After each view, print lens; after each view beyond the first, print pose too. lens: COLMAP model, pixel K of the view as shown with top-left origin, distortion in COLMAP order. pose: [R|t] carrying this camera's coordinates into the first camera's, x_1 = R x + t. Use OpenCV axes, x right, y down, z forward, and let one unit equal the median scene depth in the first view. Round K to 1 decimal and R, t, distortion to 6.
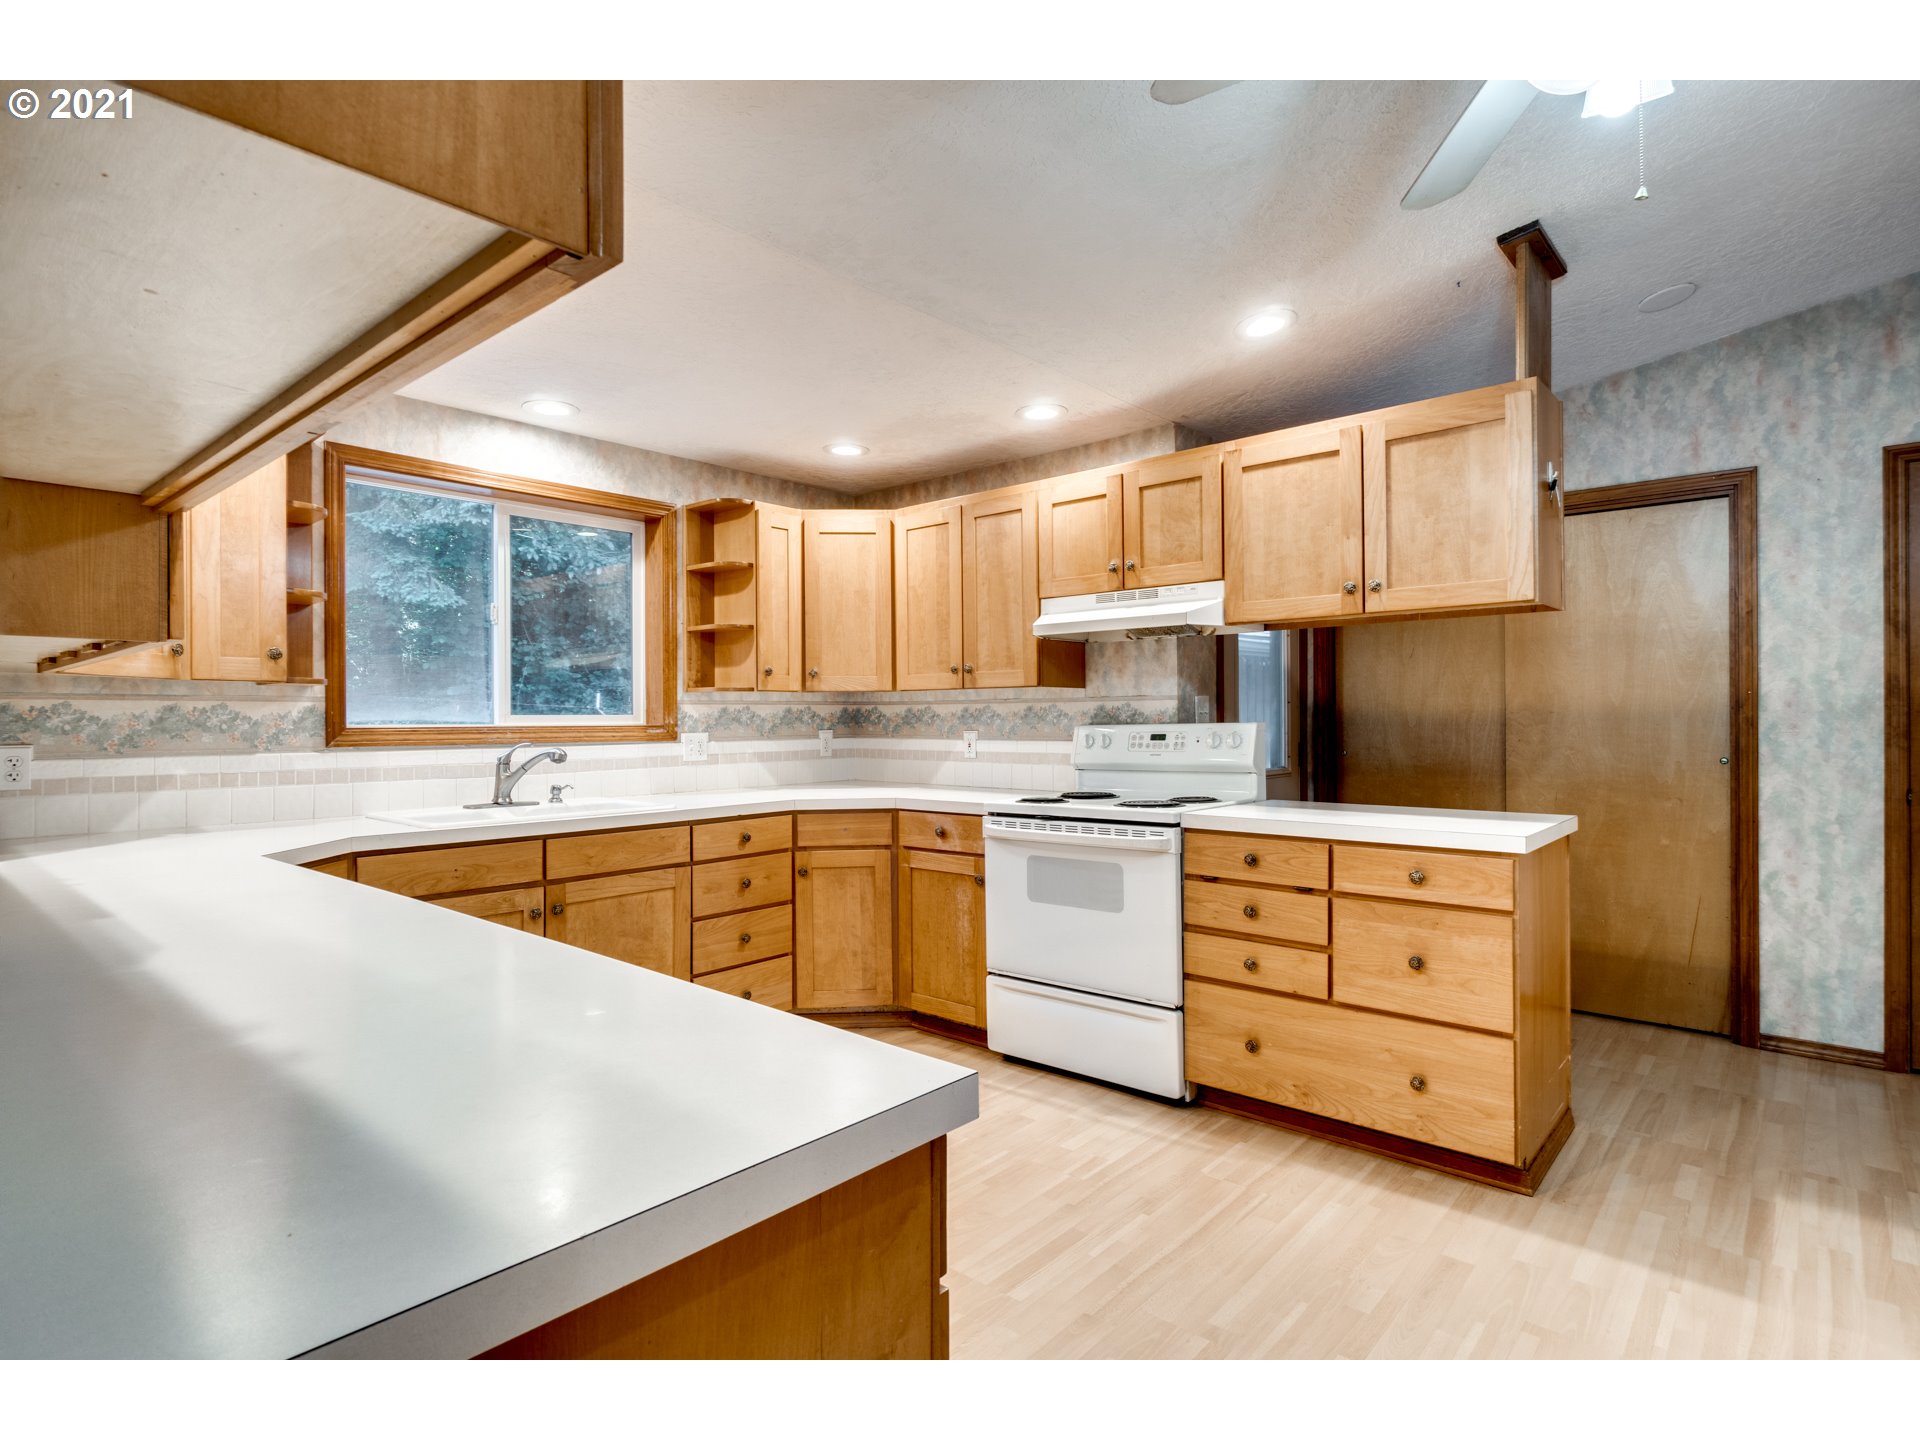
lens RADIAL K [[993.1, 0, 952.8], [0, 993.1, 716.1], [0, 0, 1]] dist [0.001120, 0.001336]
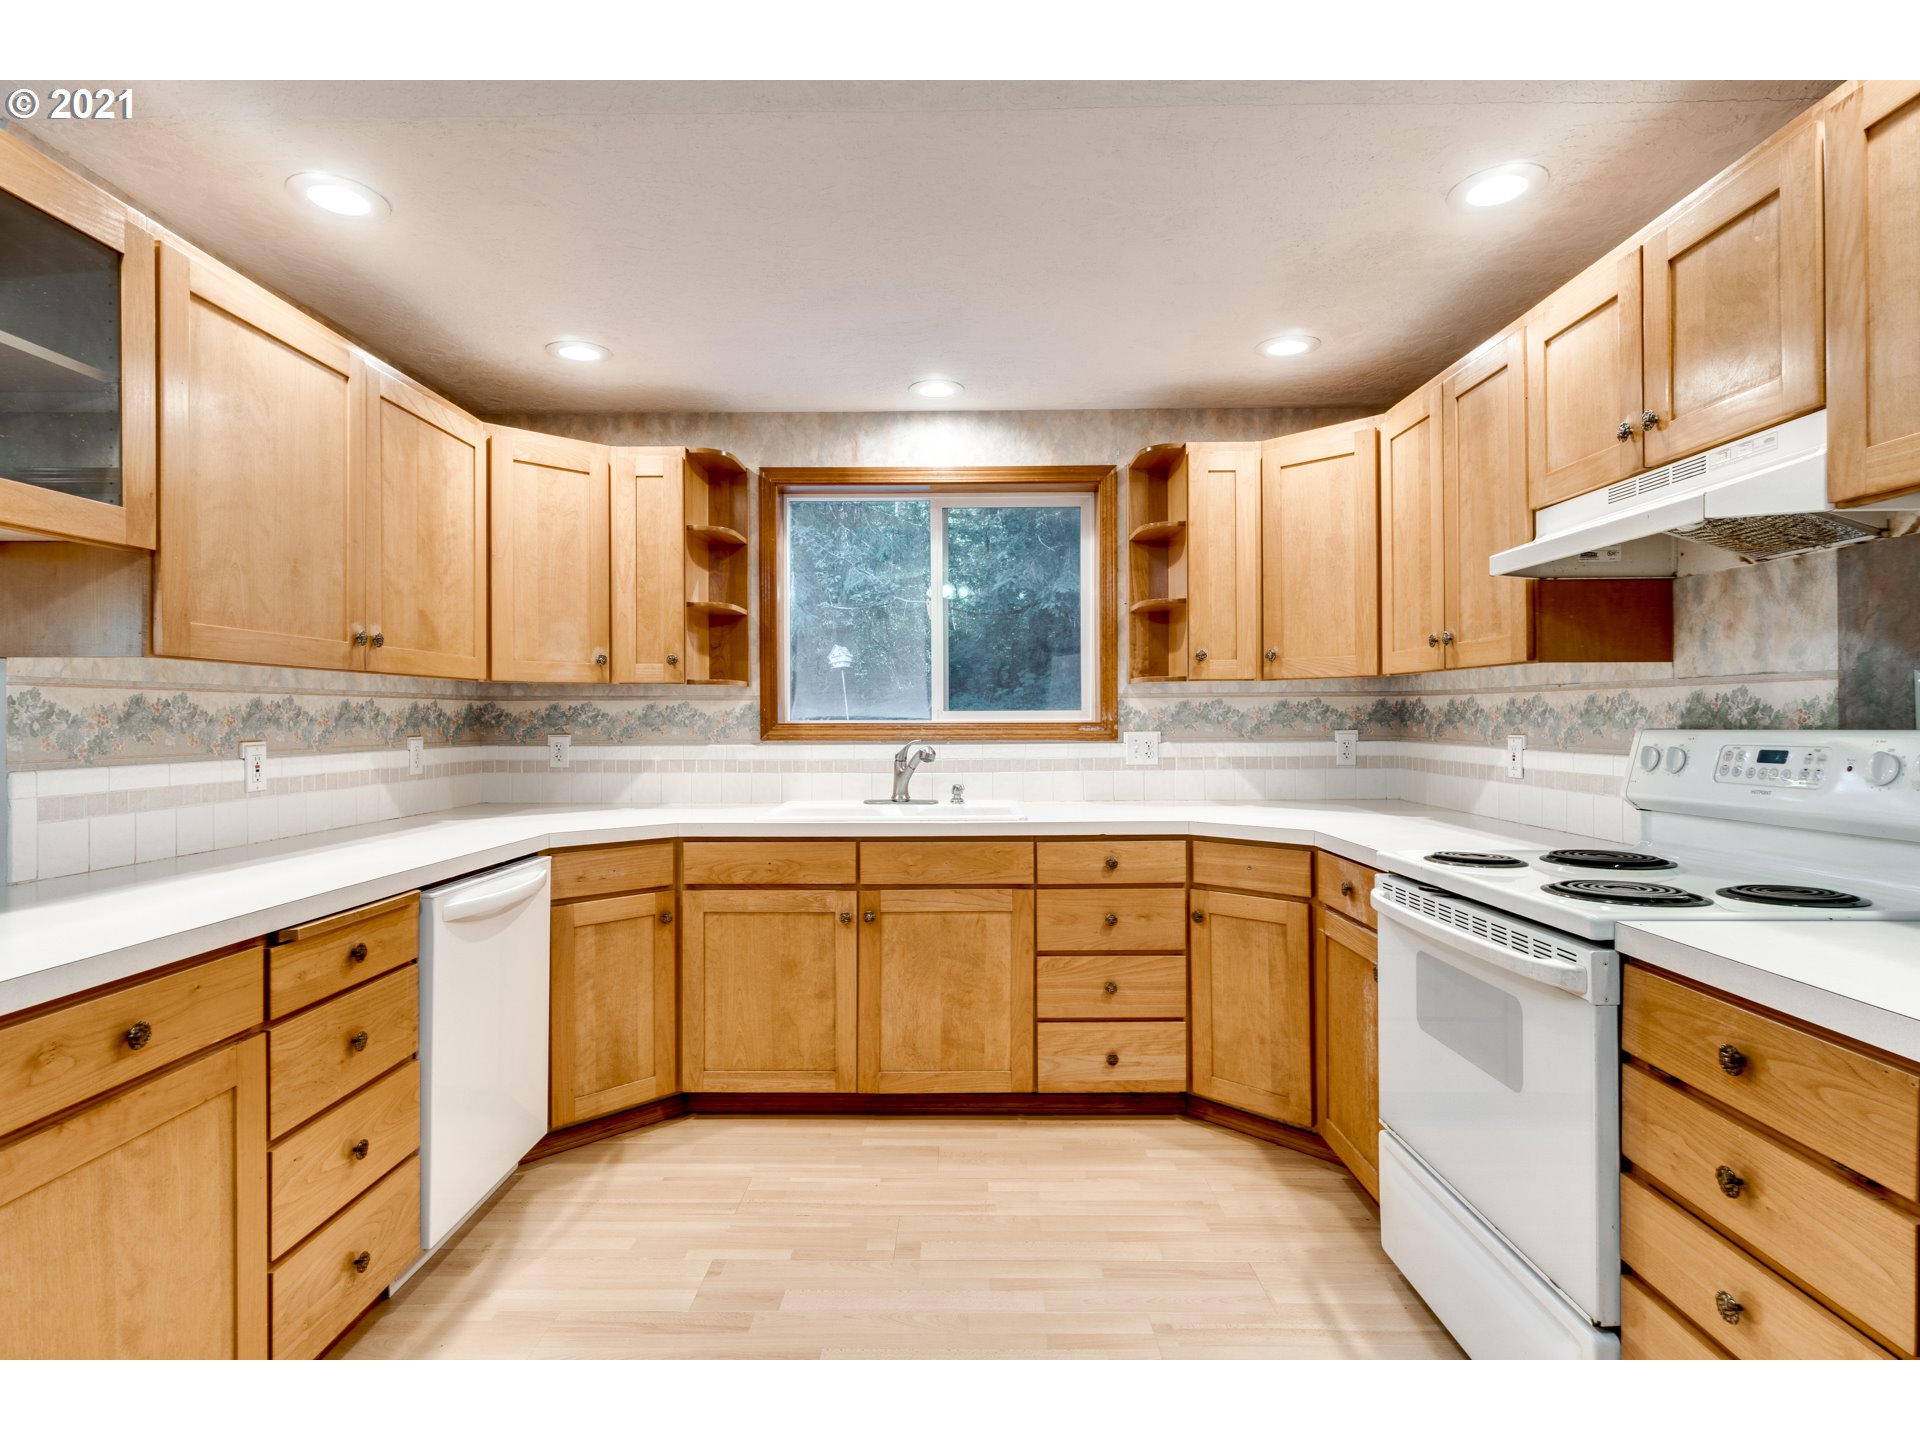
lens RADIAL K [[993.1, 0, 952.8], [0, 993.1, 716.1], [0, 0, 1]] dist [0.001120, 0.001336]
pose [[0.654155, 0.004020, -0.756350, 0.301106], [0.002401, 0.999970, 0.007391, -0.003283], [0.756357, -0.006651, 0.654125, 0.356408]]
